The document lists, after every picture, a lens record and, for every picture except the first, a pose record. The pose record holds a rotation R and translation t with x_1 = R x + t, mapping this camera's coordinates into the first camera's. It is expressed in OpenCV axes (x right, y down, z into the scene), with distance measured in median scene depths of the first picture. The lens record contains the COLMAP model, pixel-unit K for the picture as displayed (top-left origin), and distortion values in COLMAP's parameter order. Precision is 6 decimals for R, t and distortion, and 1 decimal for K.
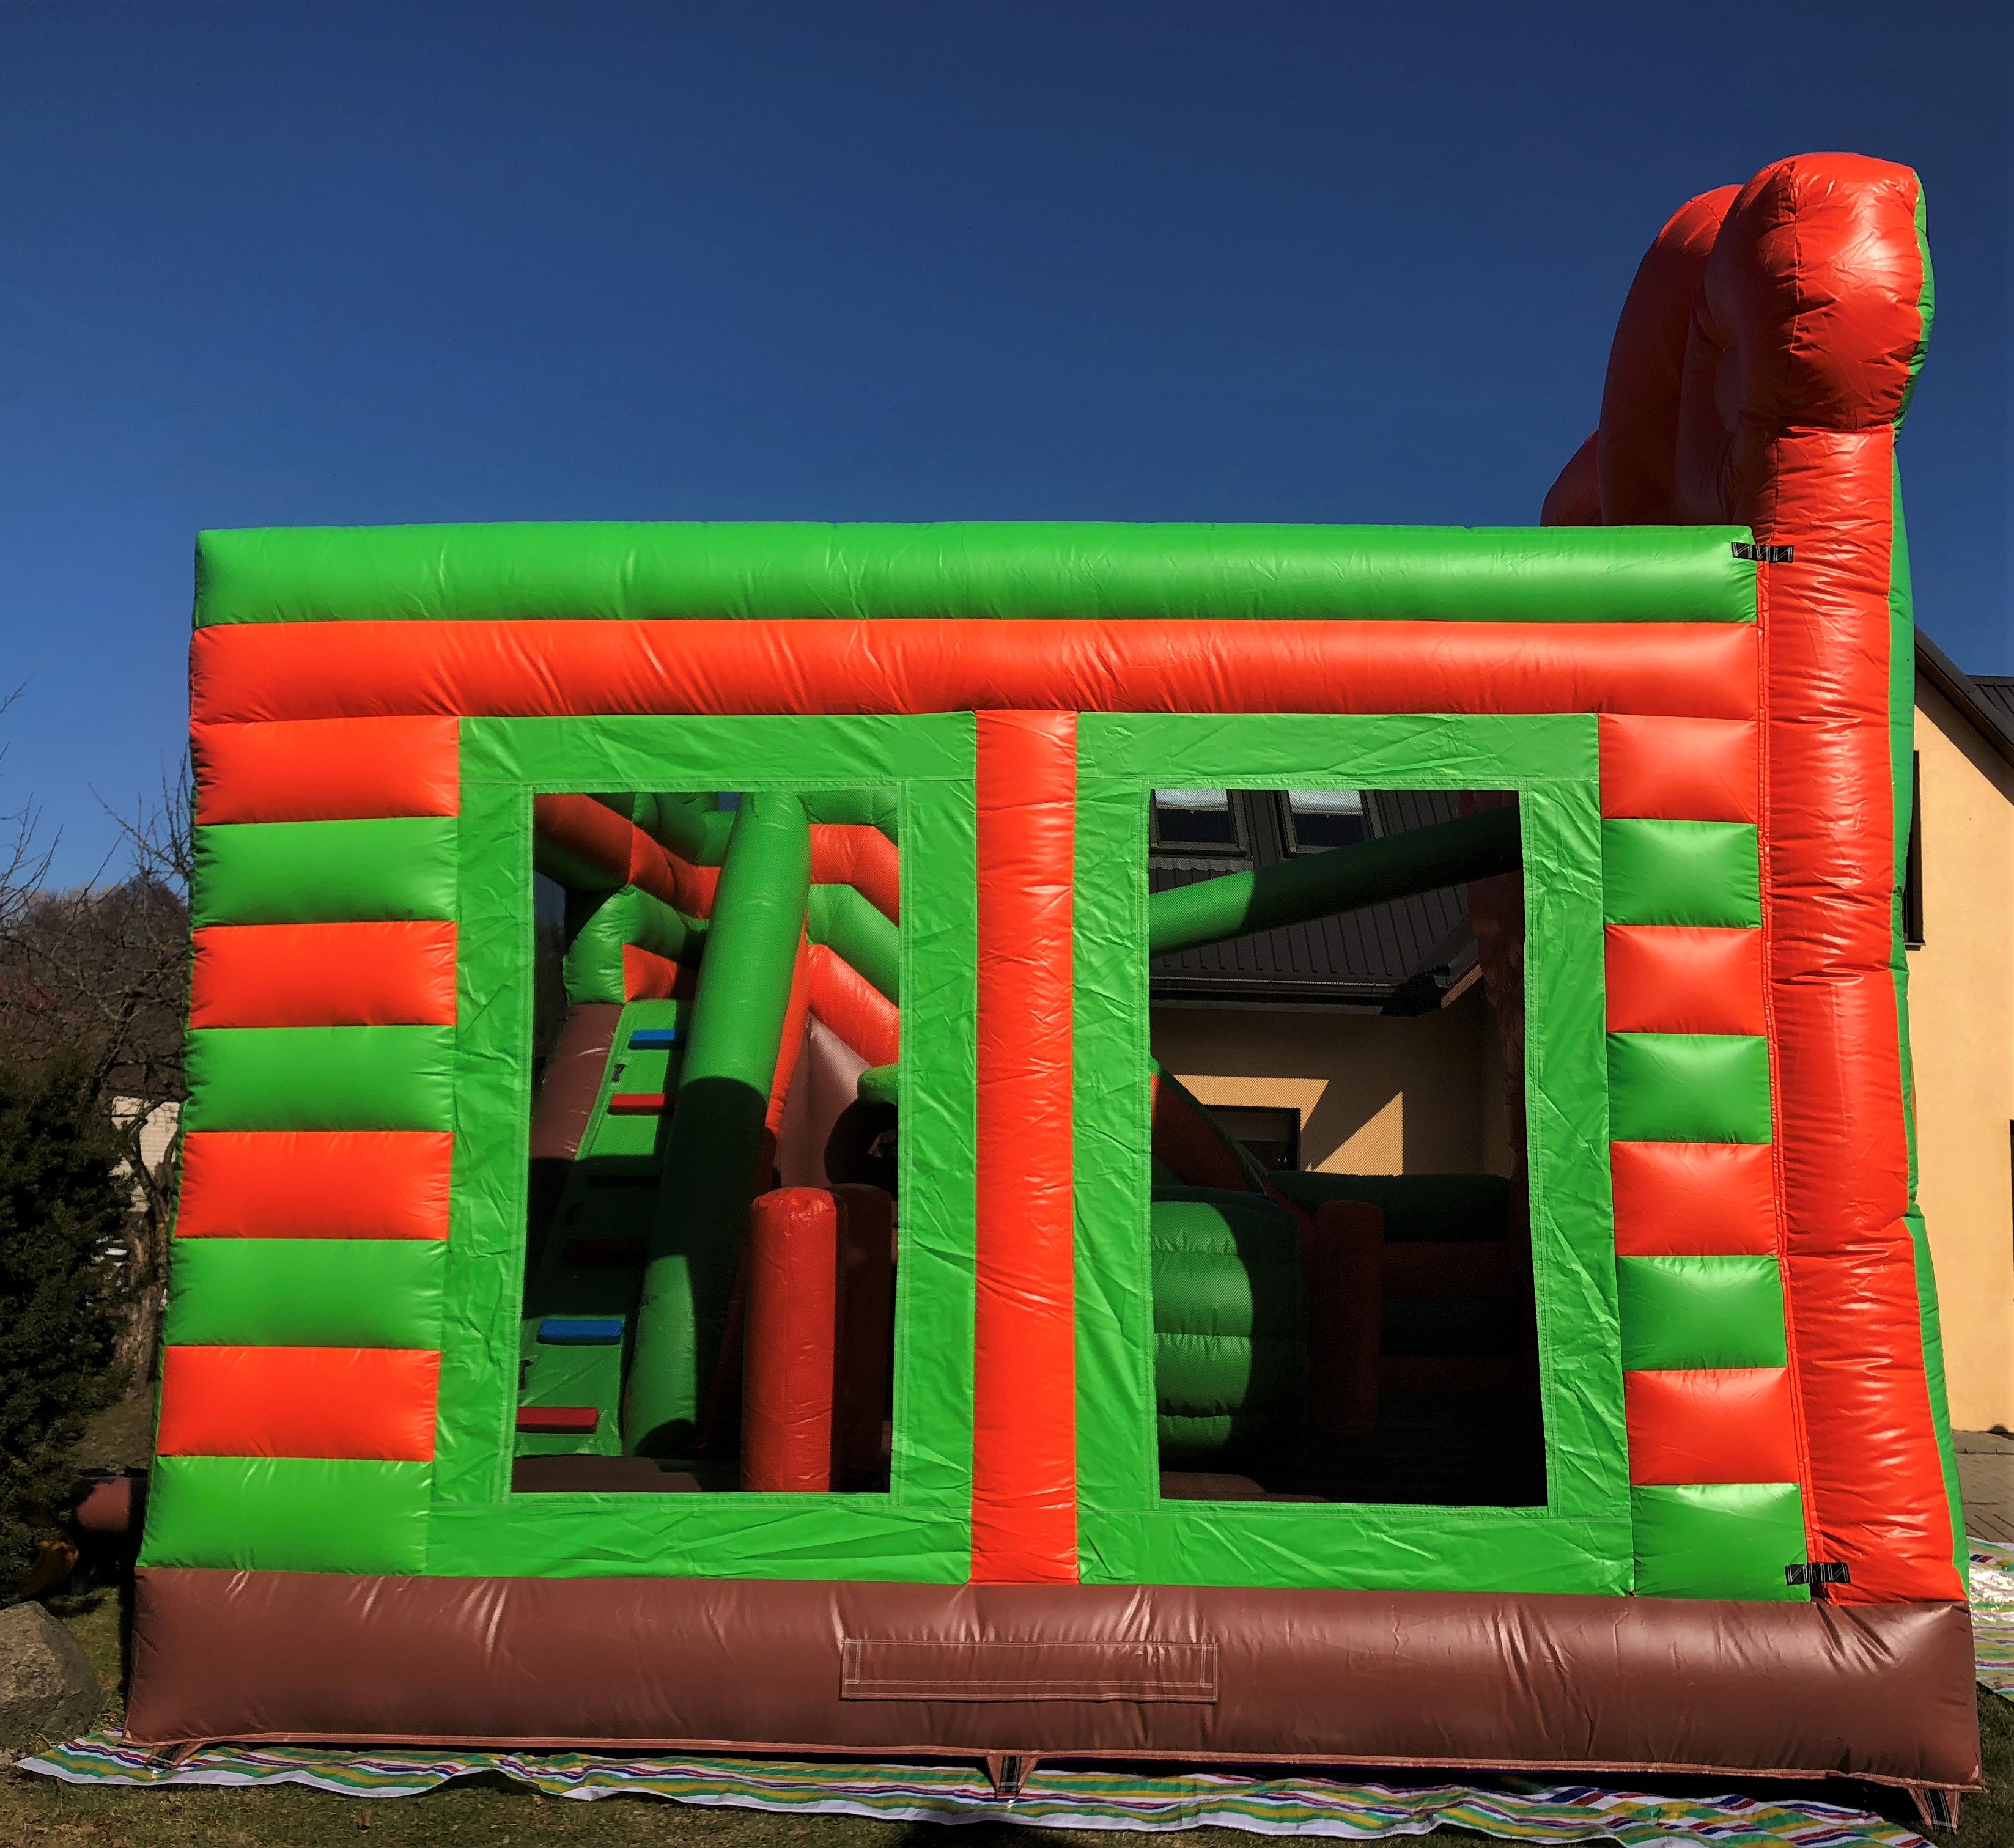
lens RADIAL K [[1806.0, 0, 1007.0], [0, 1806.0, 924.0], [0, 0, 1]] dist [0.021463, 0.007642]
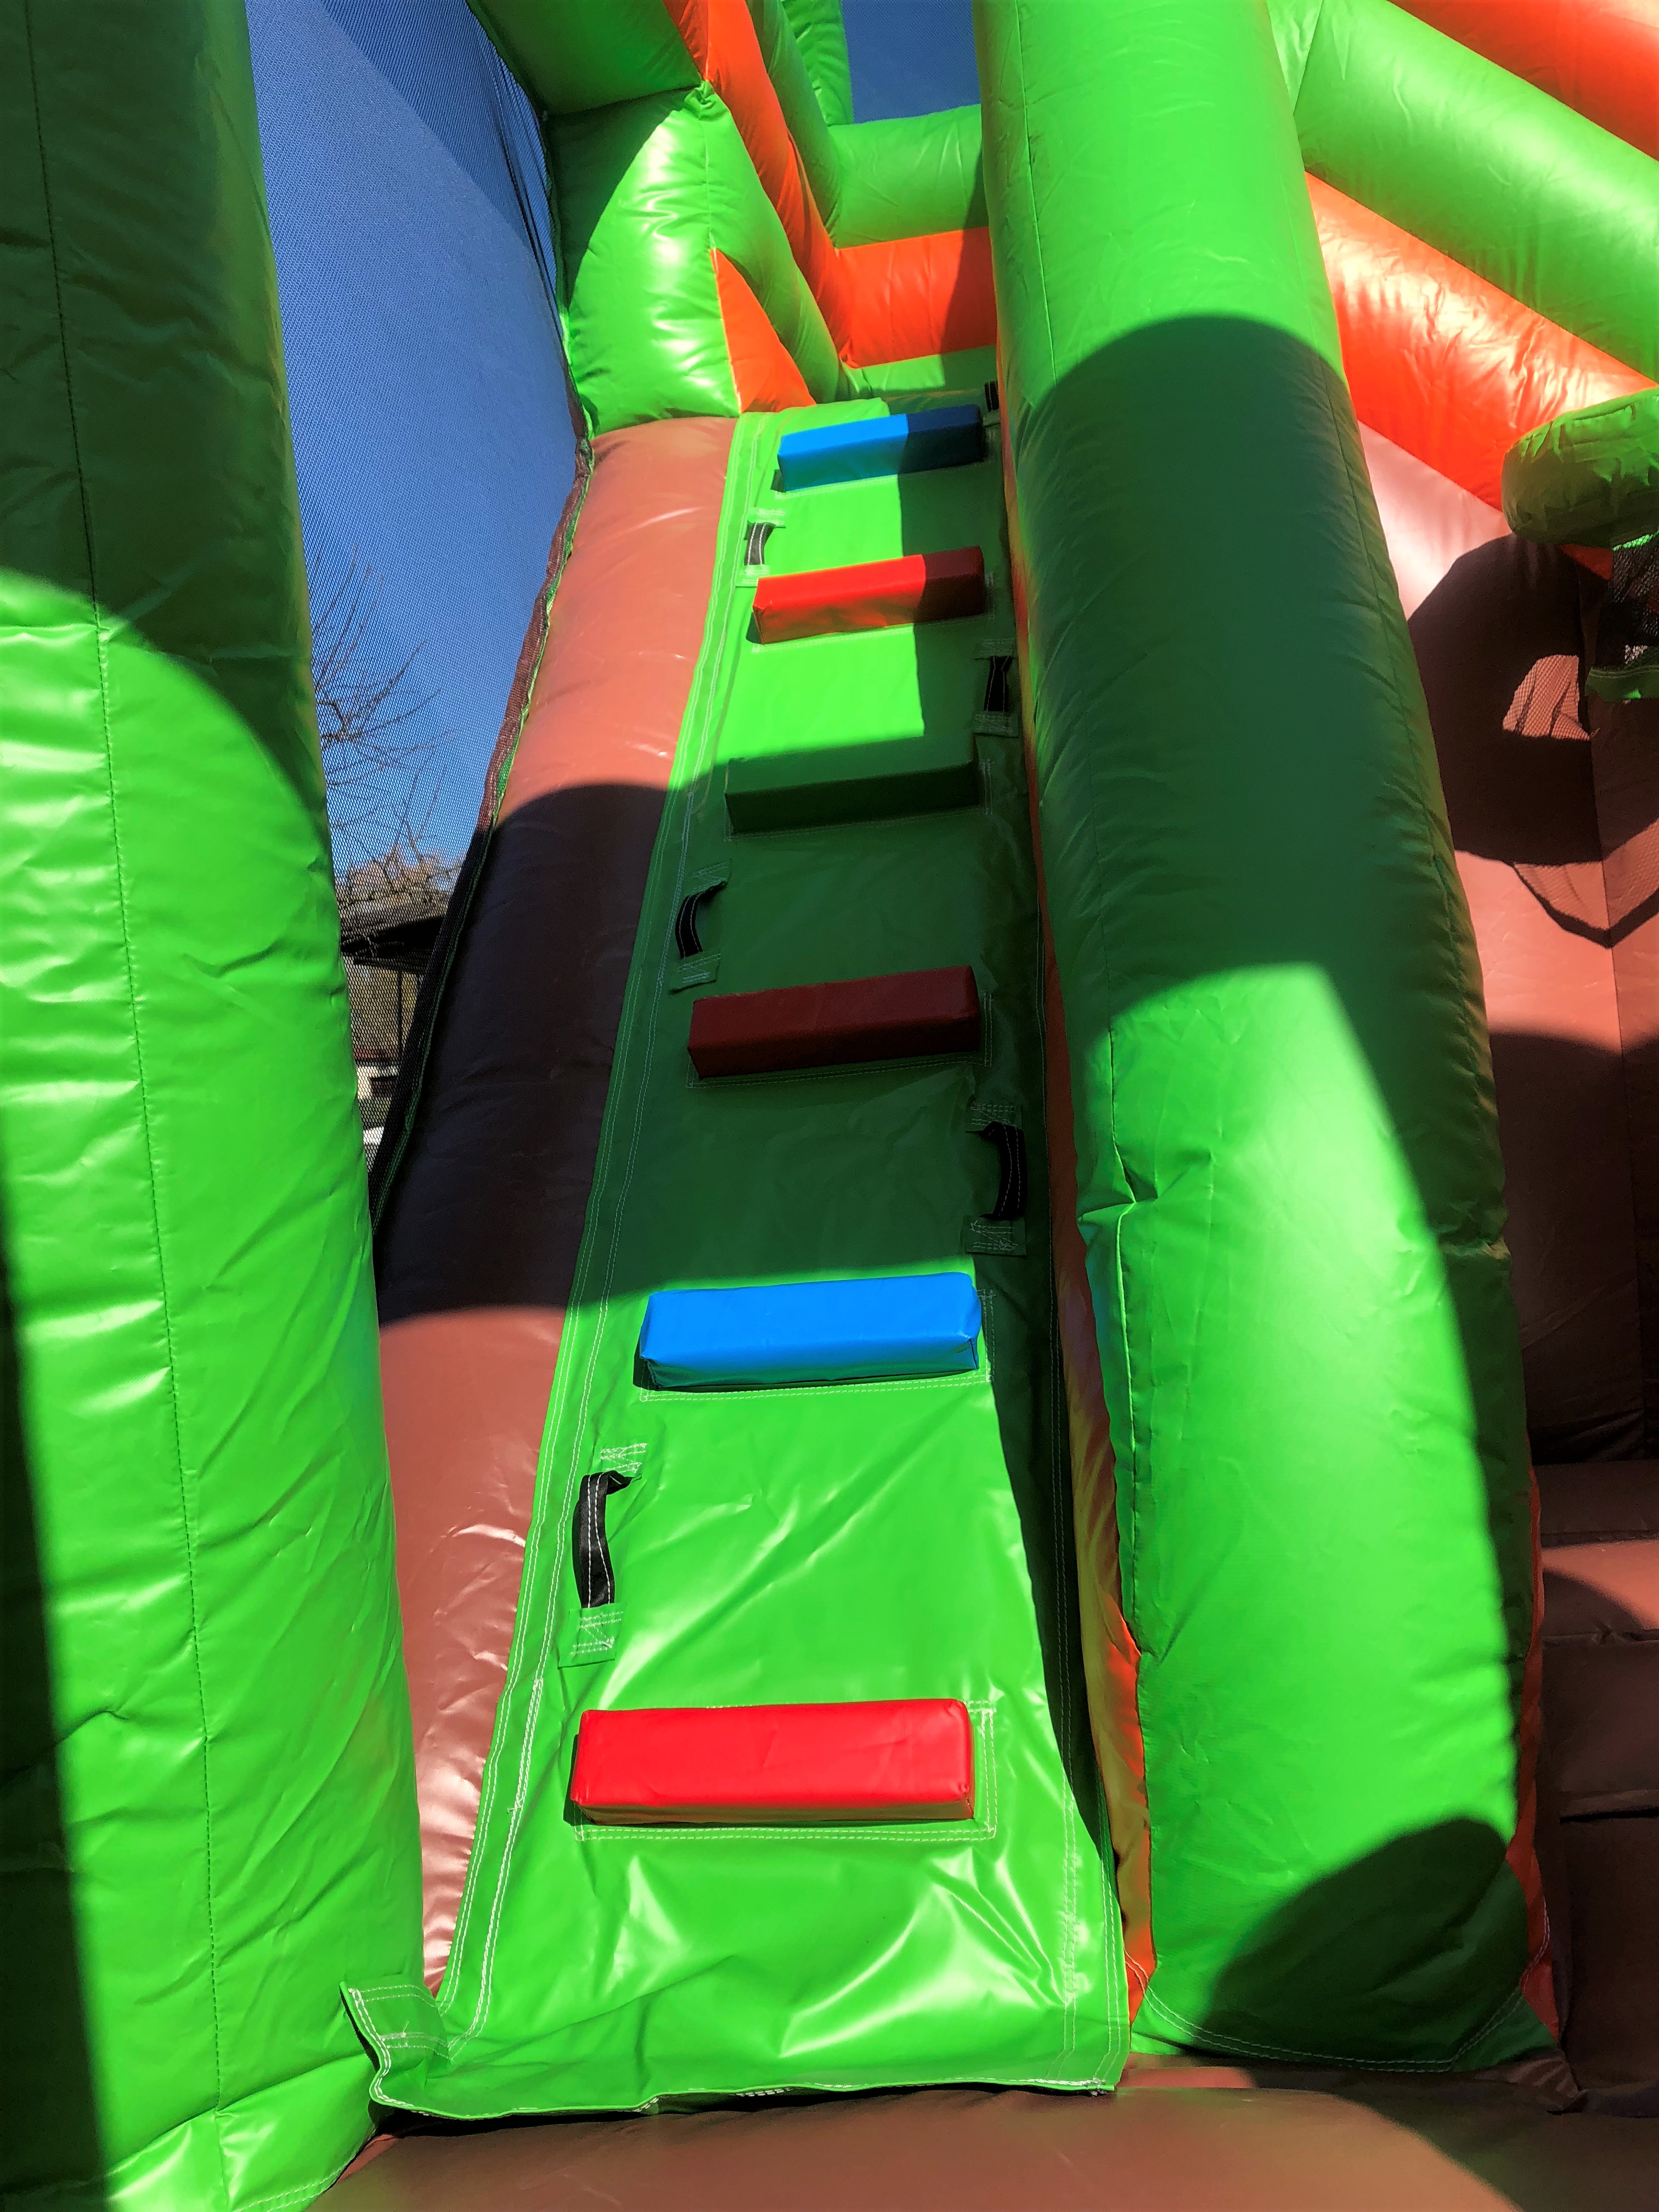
lens RADIAL K [[1770.4, 0, 829.5], [0, 1770.4, 1106.0], [0, 0, 1]] dist [0.004589, 0.159153]
pose [[0.988180, -0.099549, -0.116578, -0.177203], [0.115078, 0.984127, 0.135097, 0.143219], [0.101279, -0.146916, 0.983950, 0.677427]]
